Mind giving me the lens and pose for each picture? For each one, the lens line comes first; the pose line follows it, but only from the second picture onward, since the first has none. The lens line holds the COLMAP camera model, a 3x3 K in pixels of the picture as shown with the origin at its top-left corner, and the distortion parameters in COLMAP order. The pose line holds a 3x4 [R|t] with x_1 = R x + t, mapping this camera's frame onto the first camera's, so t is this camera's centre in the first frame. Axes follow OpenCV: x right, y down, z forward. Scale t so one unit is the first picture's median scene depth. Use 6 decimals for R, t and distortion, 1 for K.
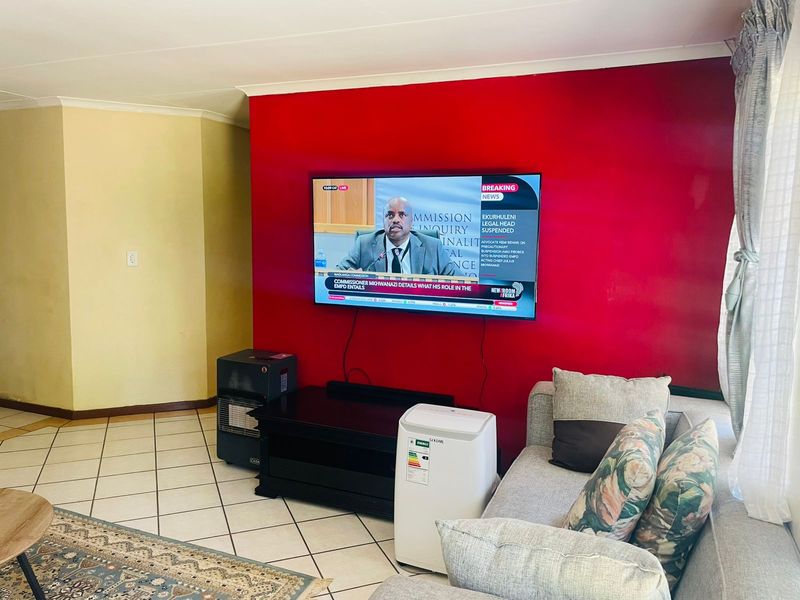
lens RADIAL K [[610.2, 0, 399.2], [0, 610.2, 289.7], [0, 0, 1]] dist [0.087212, -0.108059]
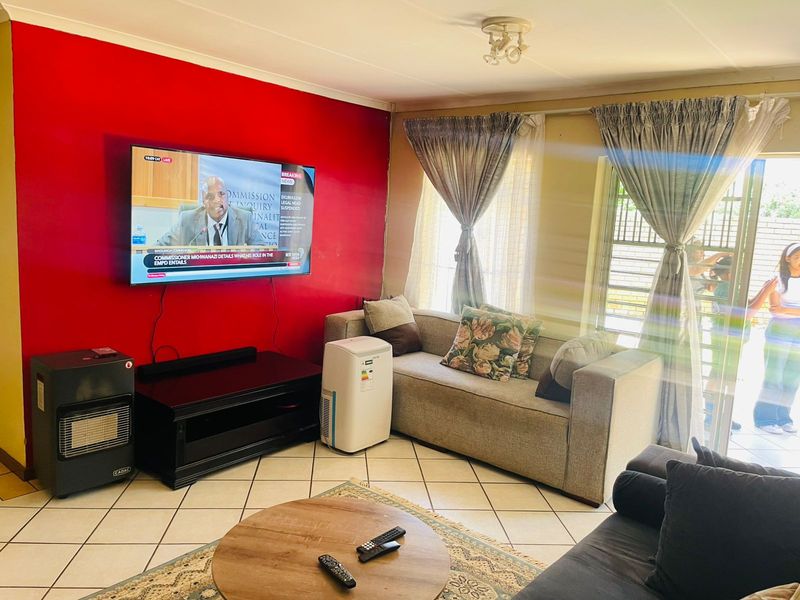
lens RADIAL K [[610.2, 0, 399.2], [0, 610.2, 289.7], [0, 0, 1]] dist [0.087212, -0.108059]
pose [[0.280168, -0.127069, 0.951504, -0.957077], [0.046487, 0.991833, 0.118767, -0.064288], [-0.958825, 0.010958, 0.283787, 0.386426]]
